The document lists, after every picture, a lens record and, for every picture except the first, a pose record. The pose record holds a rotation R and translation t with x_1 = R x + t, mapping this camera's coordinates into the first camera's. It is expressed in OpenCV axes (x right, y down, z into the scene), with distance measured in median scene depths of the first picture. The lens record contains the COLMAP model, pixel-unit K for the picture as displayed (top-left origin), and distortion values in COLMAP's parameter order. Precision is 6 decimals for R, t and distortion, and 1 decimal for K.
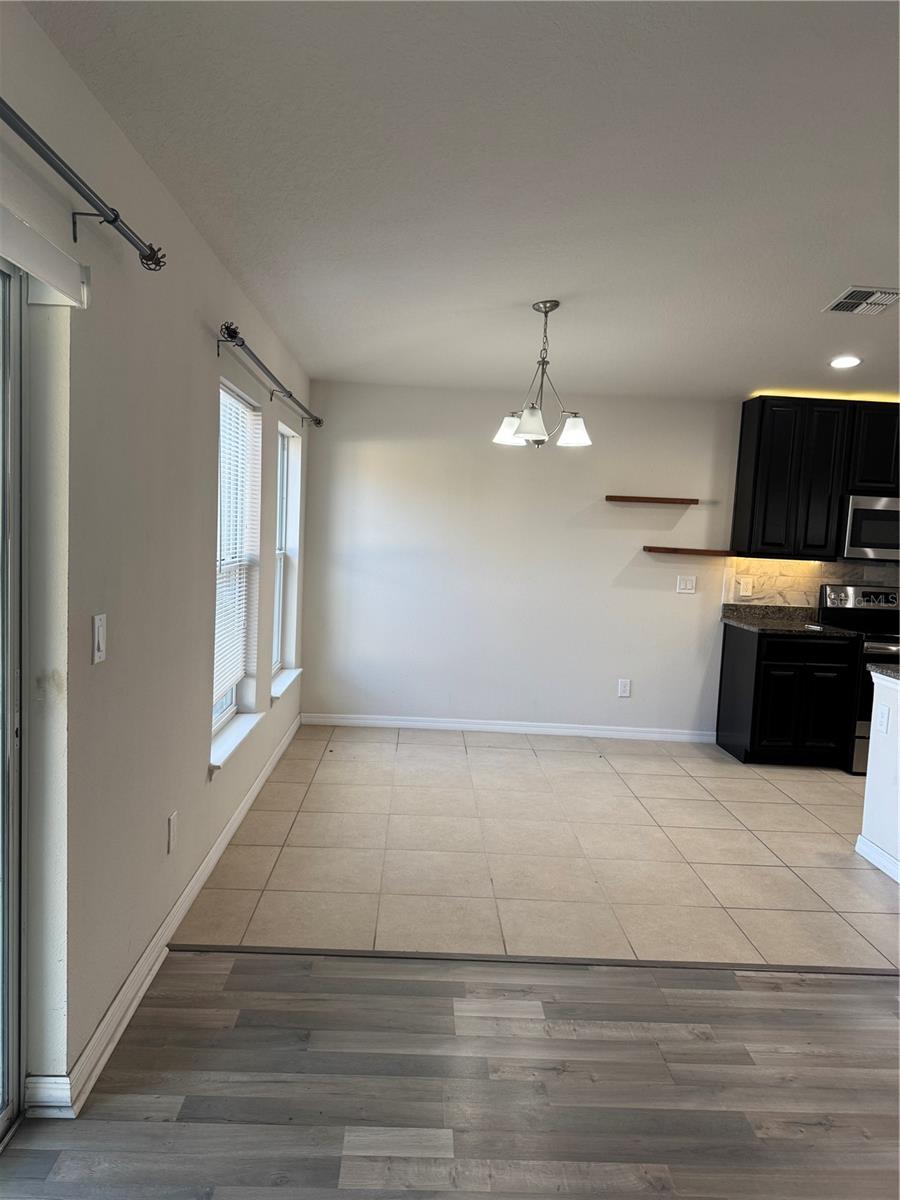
lens RADIAL K [[845.4, 0, 446.1], [0, 845.4, 608.7], [0, 0, 1]] dist [0.066713, -0.079428]
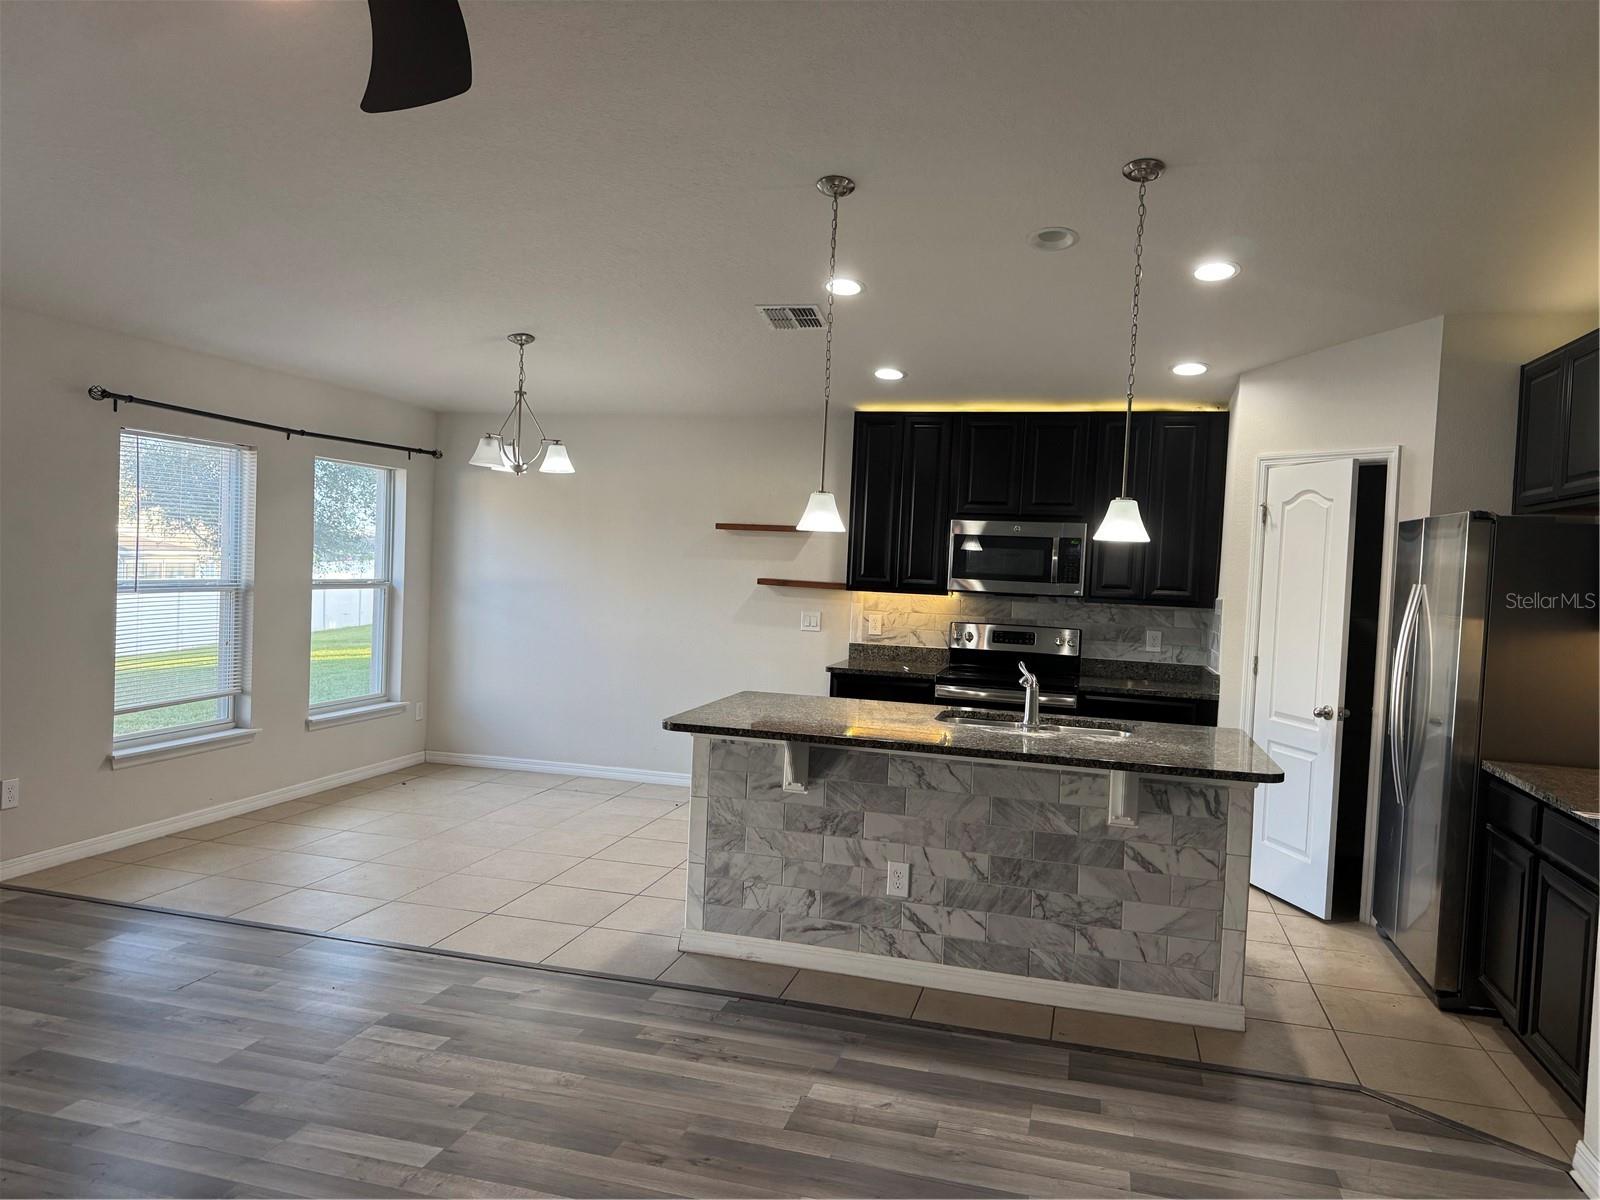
lens RADIAL K [[1127.2, 0, 795.4], [0, 1127.2, 606.6], [0, 0, 1]] dist [0.066713, -0.079428]
pose [[0.955749, 0.004458, -0.294150, 0.823836], [-0.024920, 0.997518, -0.065851, 0.046065], [0.293126, 0.070268, 0.953488, -0.177002]]
